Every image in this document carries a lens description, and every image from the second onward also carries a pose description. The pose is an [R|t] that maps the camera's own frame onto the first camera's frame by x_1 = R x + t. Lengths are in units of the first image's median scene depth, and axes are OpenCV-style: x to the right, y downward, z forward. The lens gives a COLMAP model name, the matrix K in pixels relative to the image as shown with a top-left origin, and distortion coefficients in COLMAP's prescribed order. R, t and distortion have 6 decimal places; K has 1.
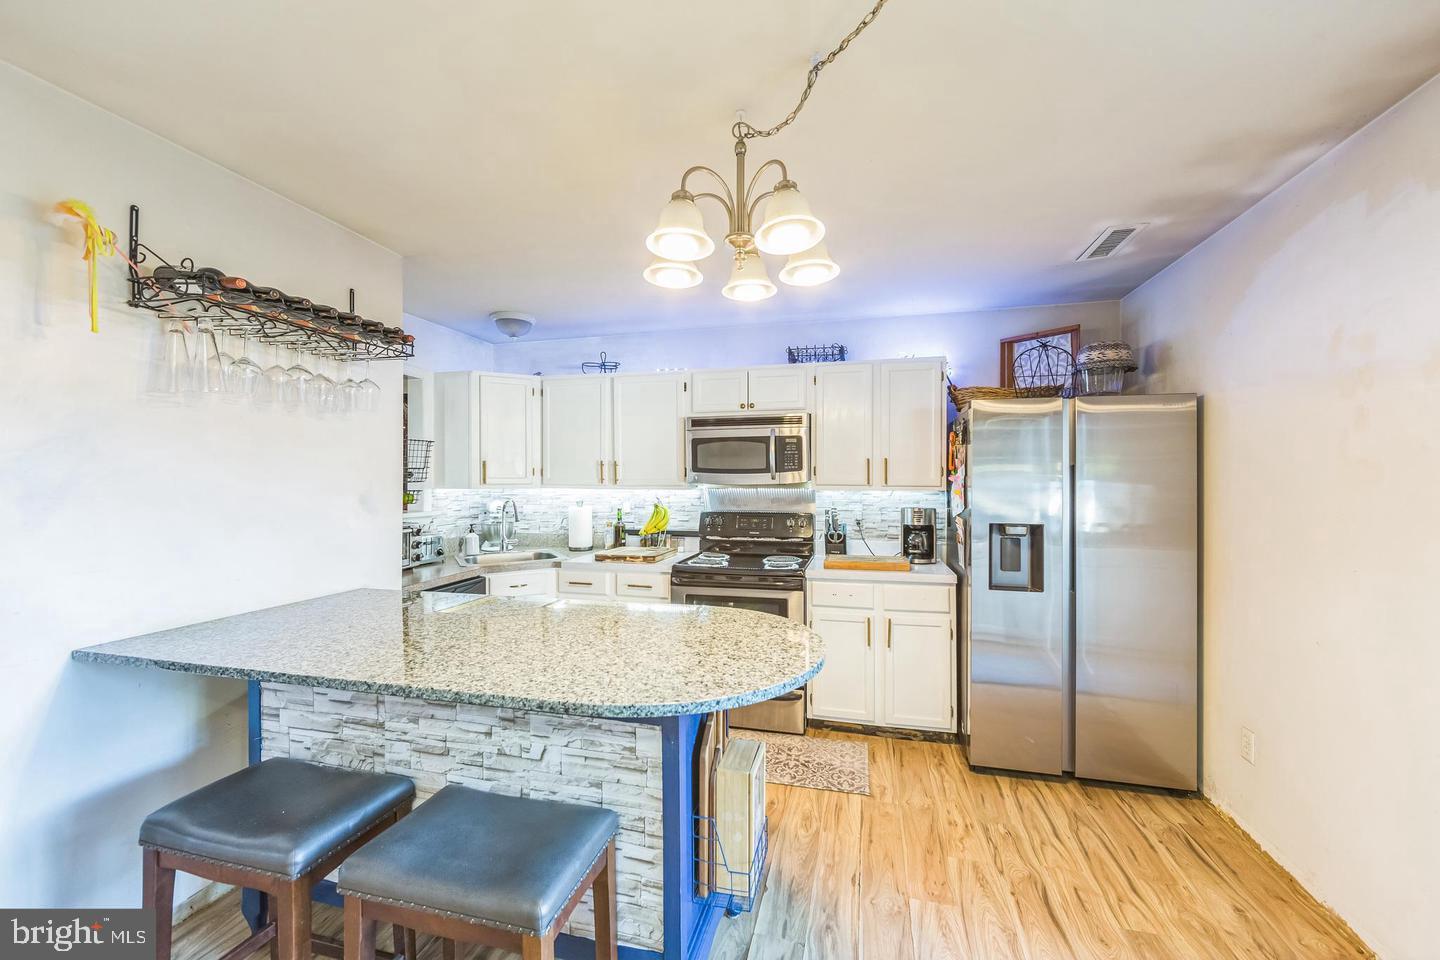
lens RADIAL K [[575.7, 0, 747.2], [0, 575.7, 476.6], [0, 0, 1]] dist [-0.004438, 0.000890]
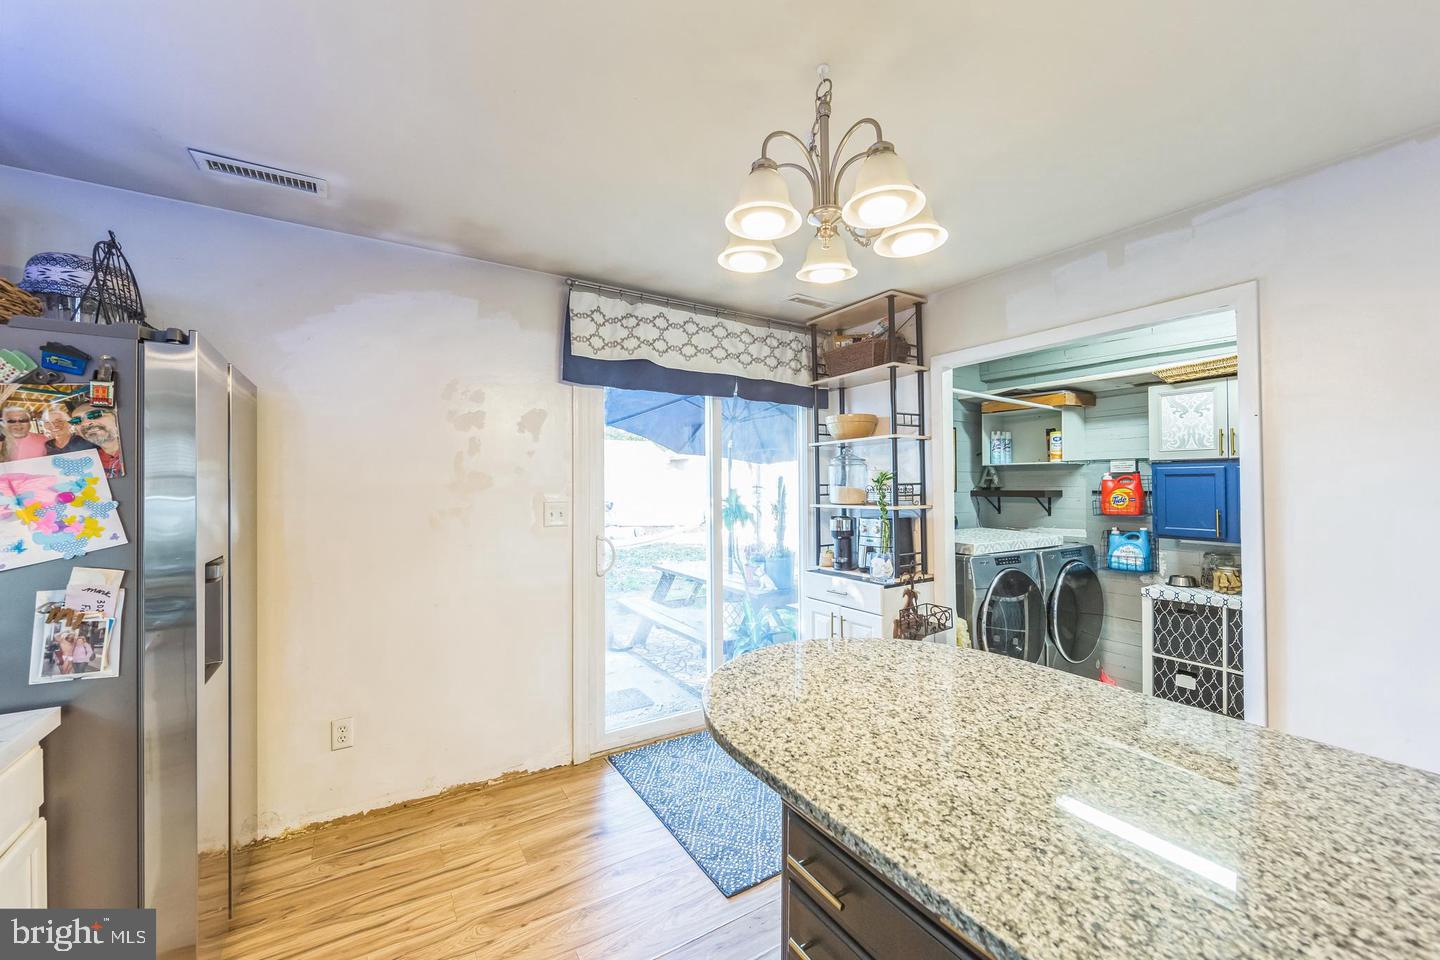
lens RADIAL K [[575.7, 0, 713.0], [0, 575.7, 478.2], [0, 0, 1]] dist [-0.004438, 0.000890]
pose [[-0.700192, 0.009564, 0.713891, -0.298743], [-0.006896, 0.999773, -0.020157, 0.007038], [-0.713921, -0.019037, -0.699967, 1.000710]]
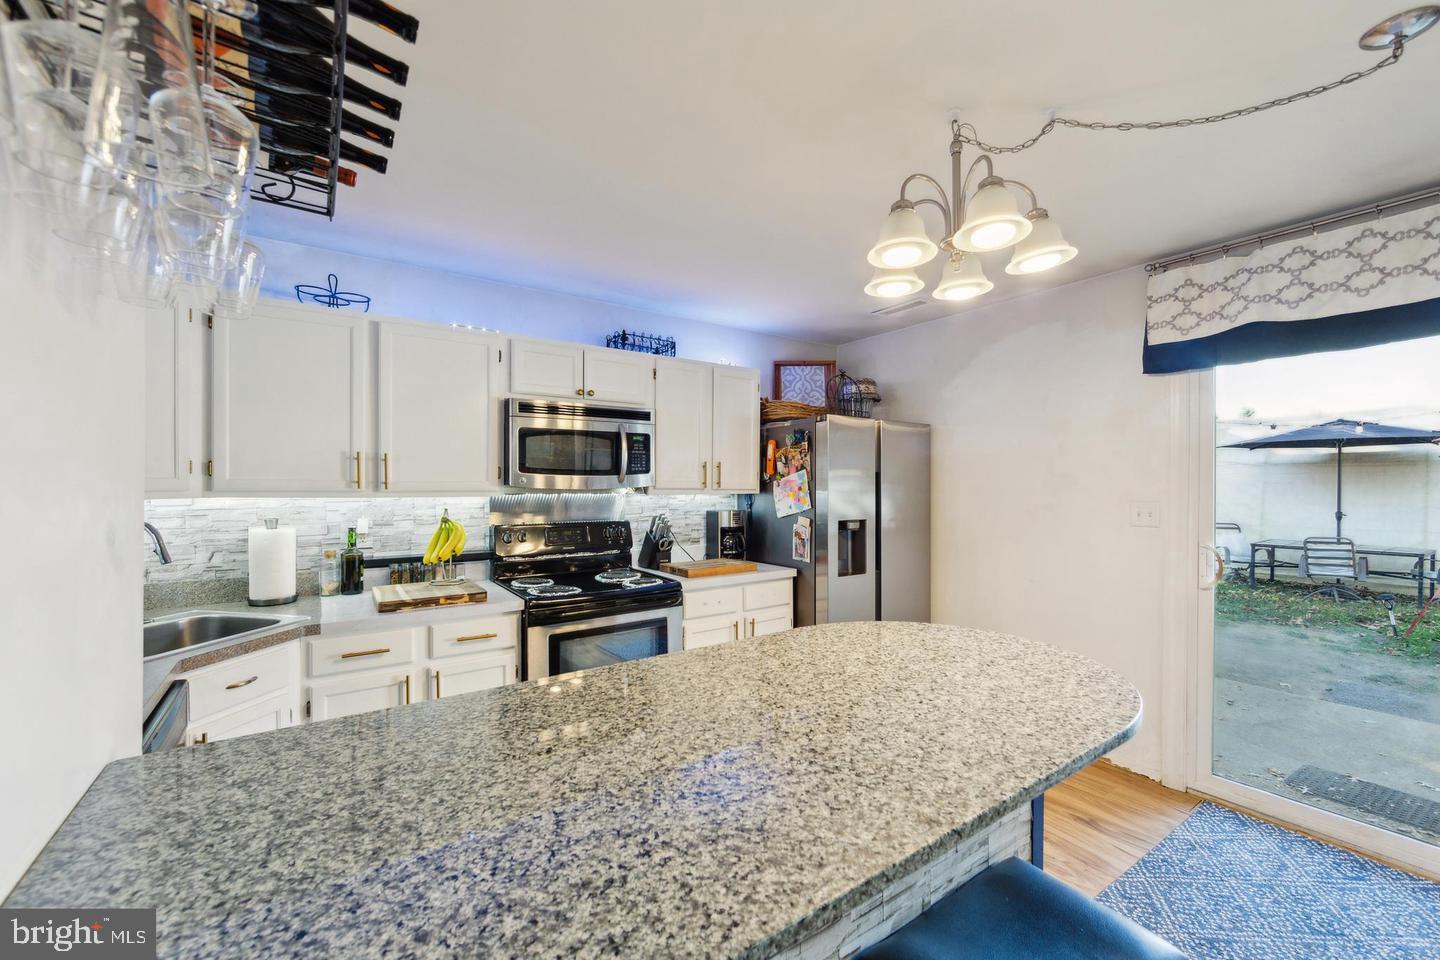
lens RADIAL K [[575.7, 0, 734.6], [0, 575.7, 488.4], [0, 0, 1]] dist [-0.004438, 0.000890]
pose [[0.663009, -0.006206, 0.748585, -0.579653], [-0.004641, 0.999912, 0.012400, 0.002046], [-0.748597, -0.011696, 0.662923, 0.365311]]
